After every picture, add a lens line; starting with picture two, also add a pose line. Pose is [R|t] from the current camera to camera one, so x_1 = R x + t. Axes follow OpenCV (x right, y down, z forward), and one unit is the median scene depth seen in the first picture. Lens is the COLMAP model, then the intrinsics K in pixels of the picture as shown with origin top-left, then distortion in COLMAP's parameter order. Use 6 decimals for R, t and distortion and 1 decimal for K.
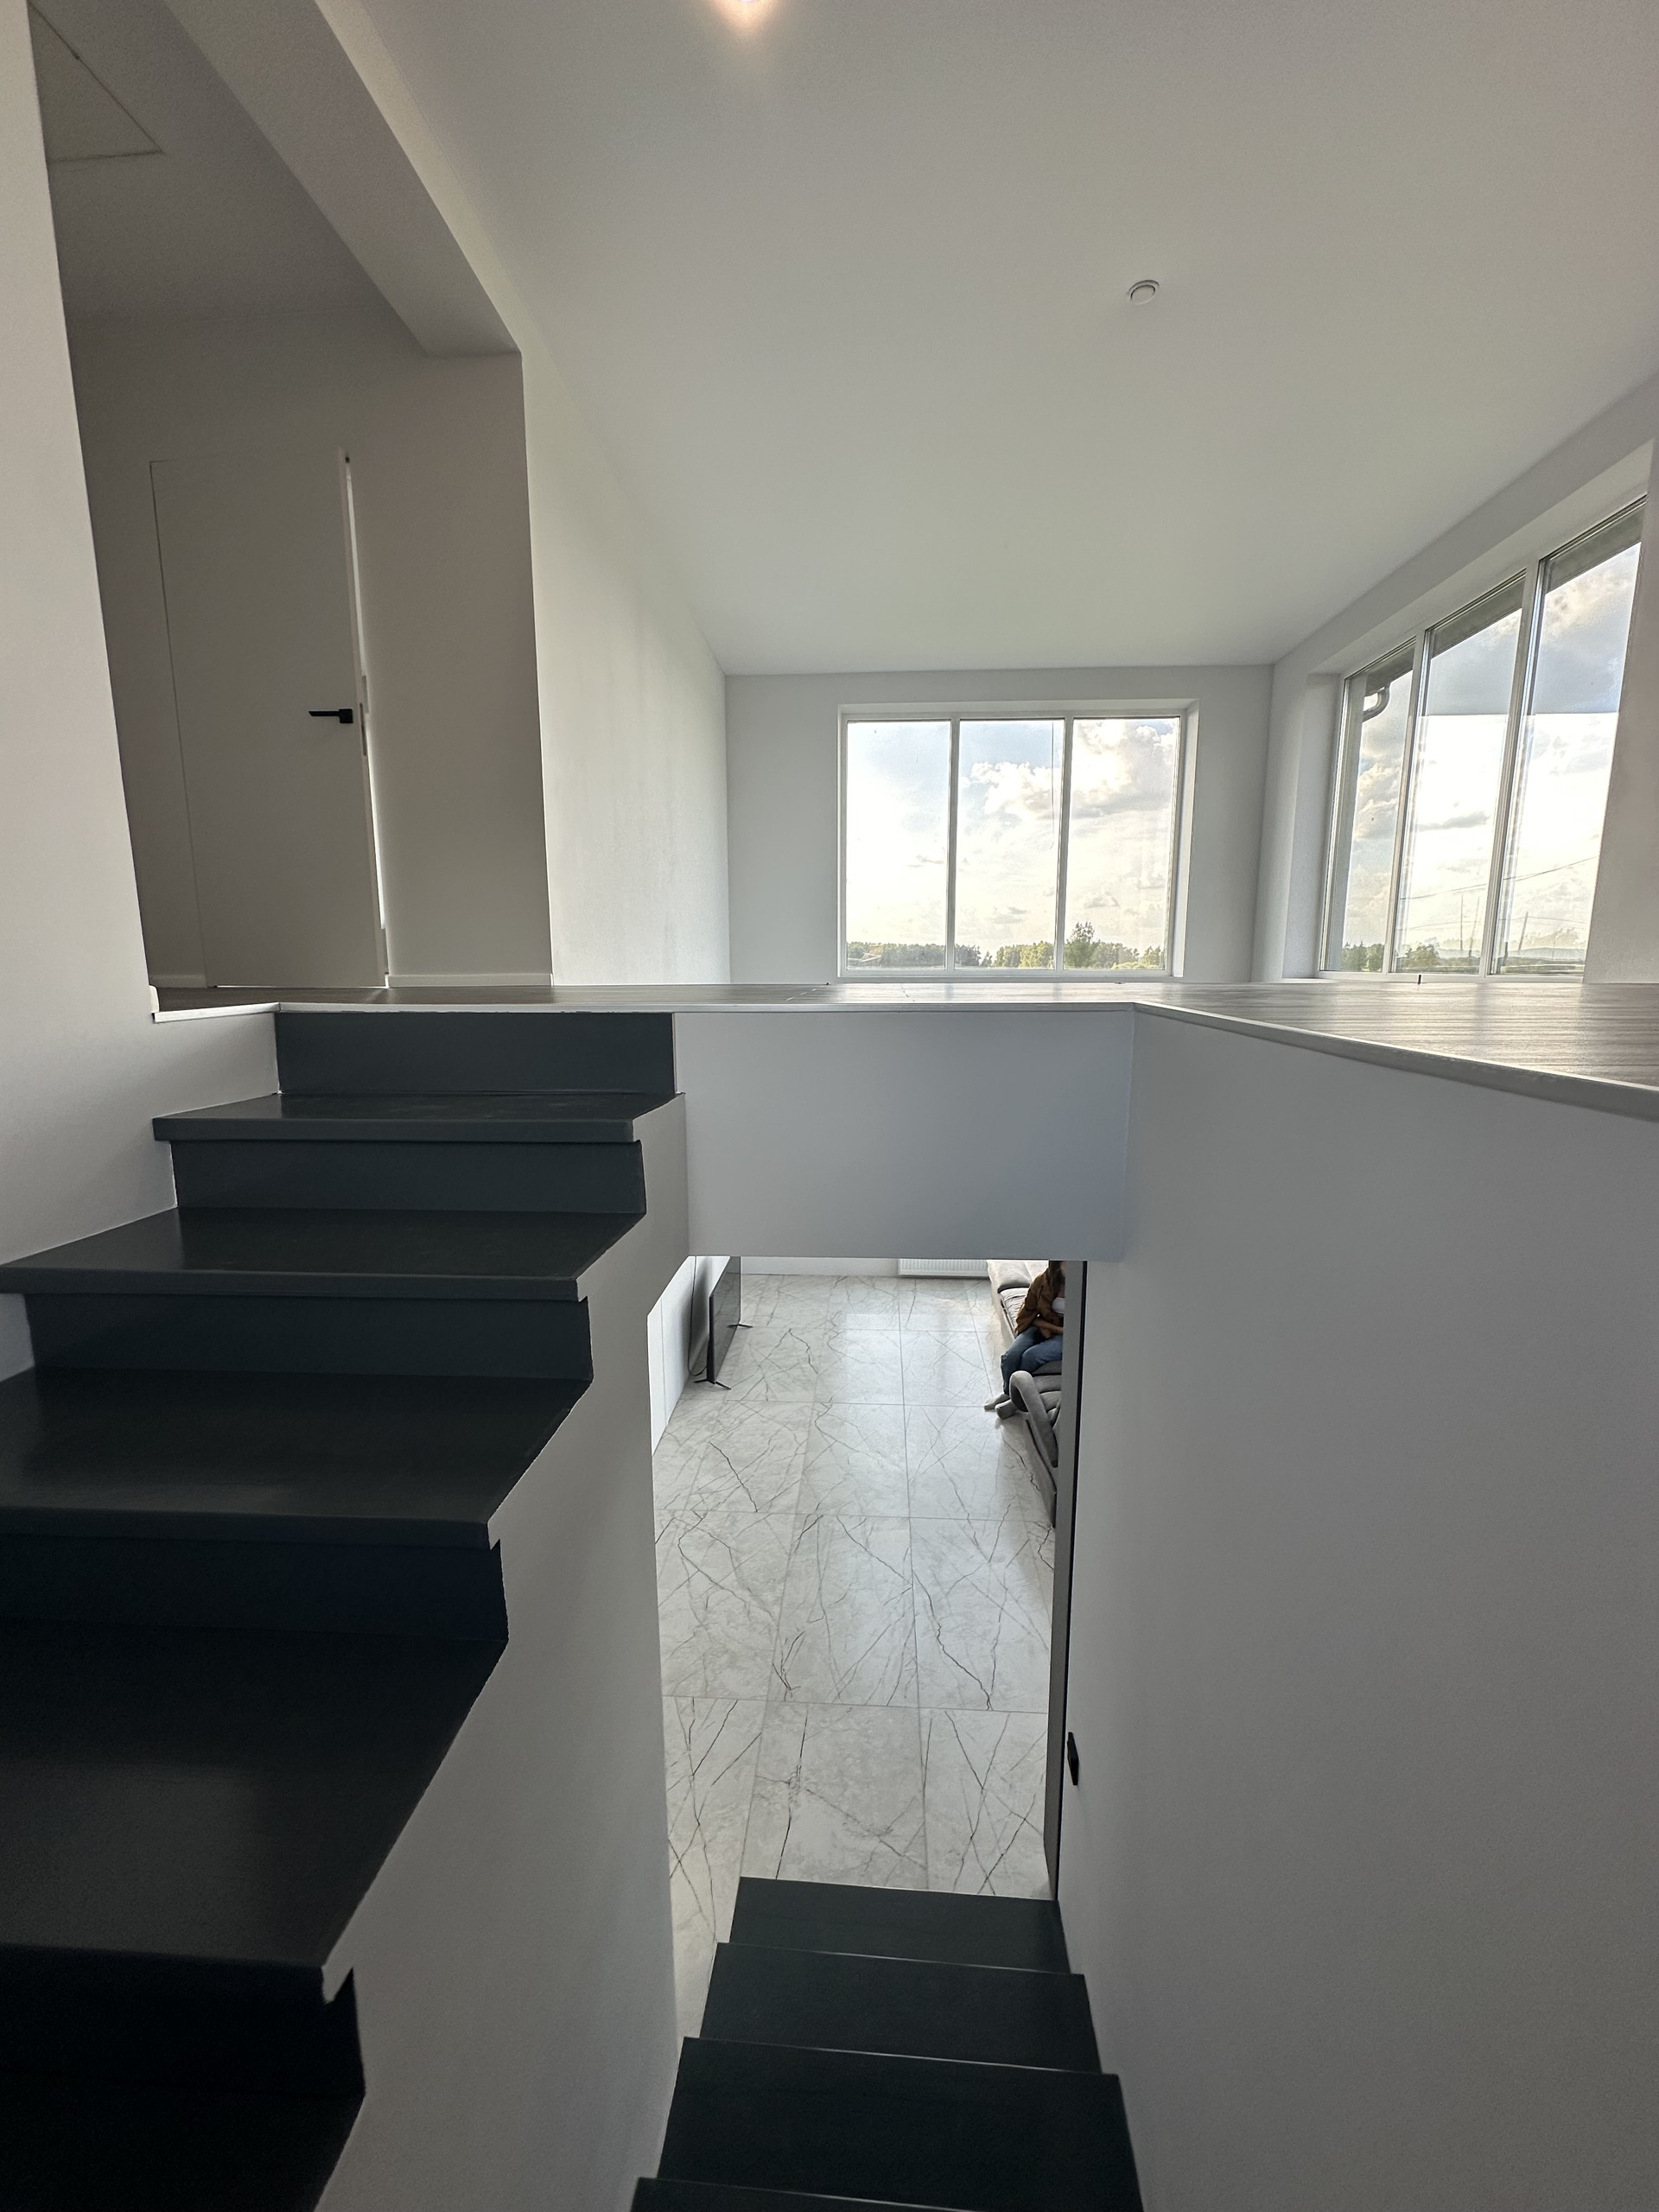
lens RADIAL K [[876.4, 0, 824.1], [0, 876.4, 1103.8], [0, 0, 1]] dist [-0.001906, 0.000599]
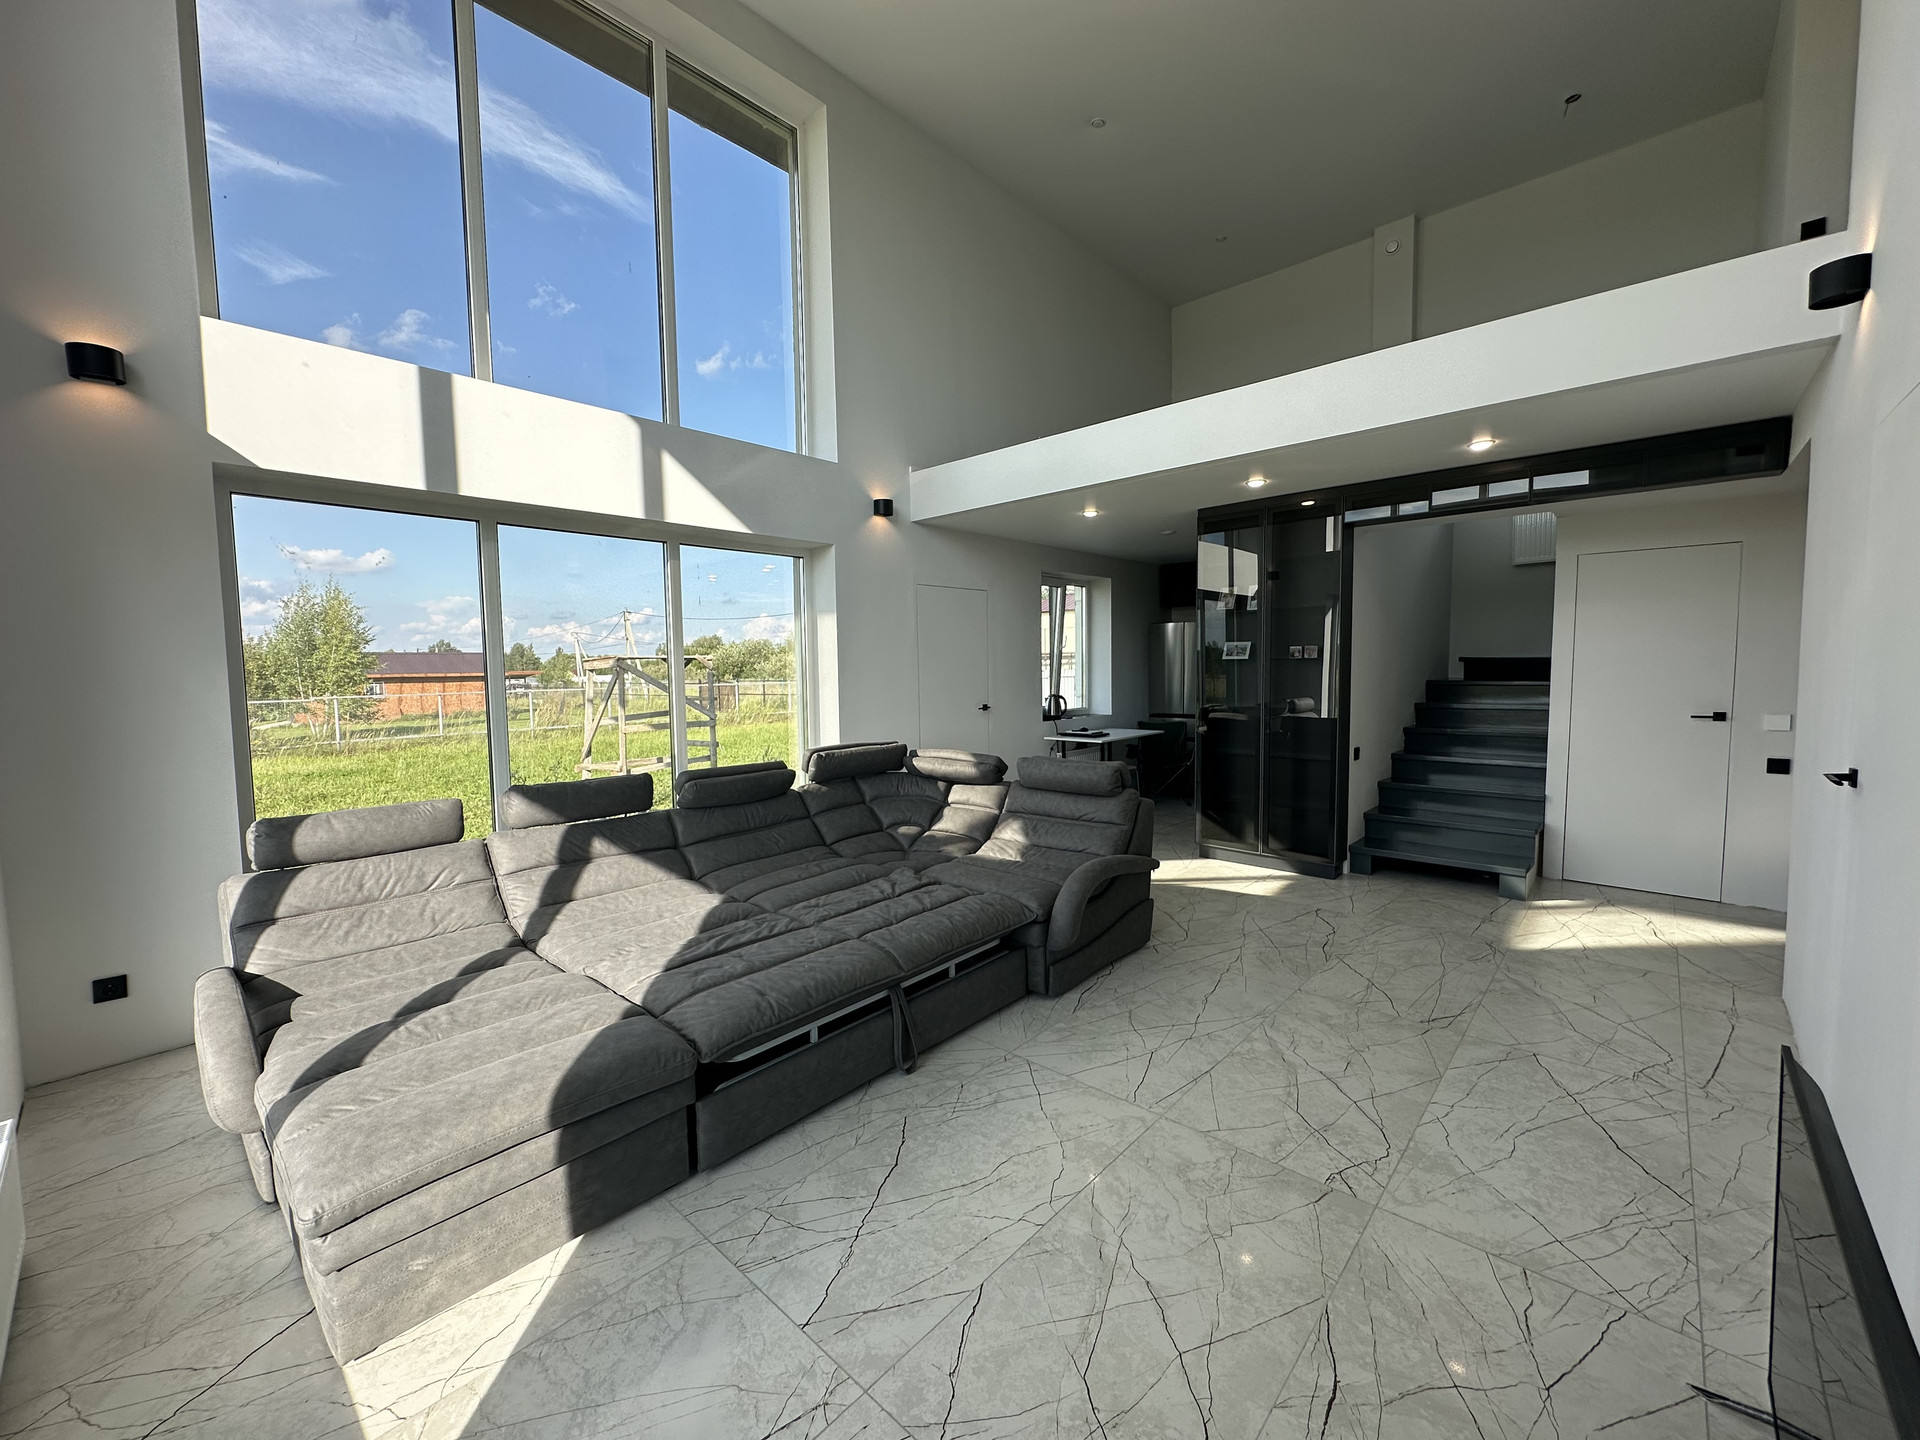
lens RADIAL K [[766.7, 0, 959.2], [0, 766.7, 717.4], [0, 0, 1]] dist [-0.002869, 0.000914]
pose [[-0.781761, -0.032585, 0.622726, -0.064109], [0.112586, 0.974847, 0.192349, 0.041533], [-0.613330, 0.220481, -0.758429, 1.188077]]
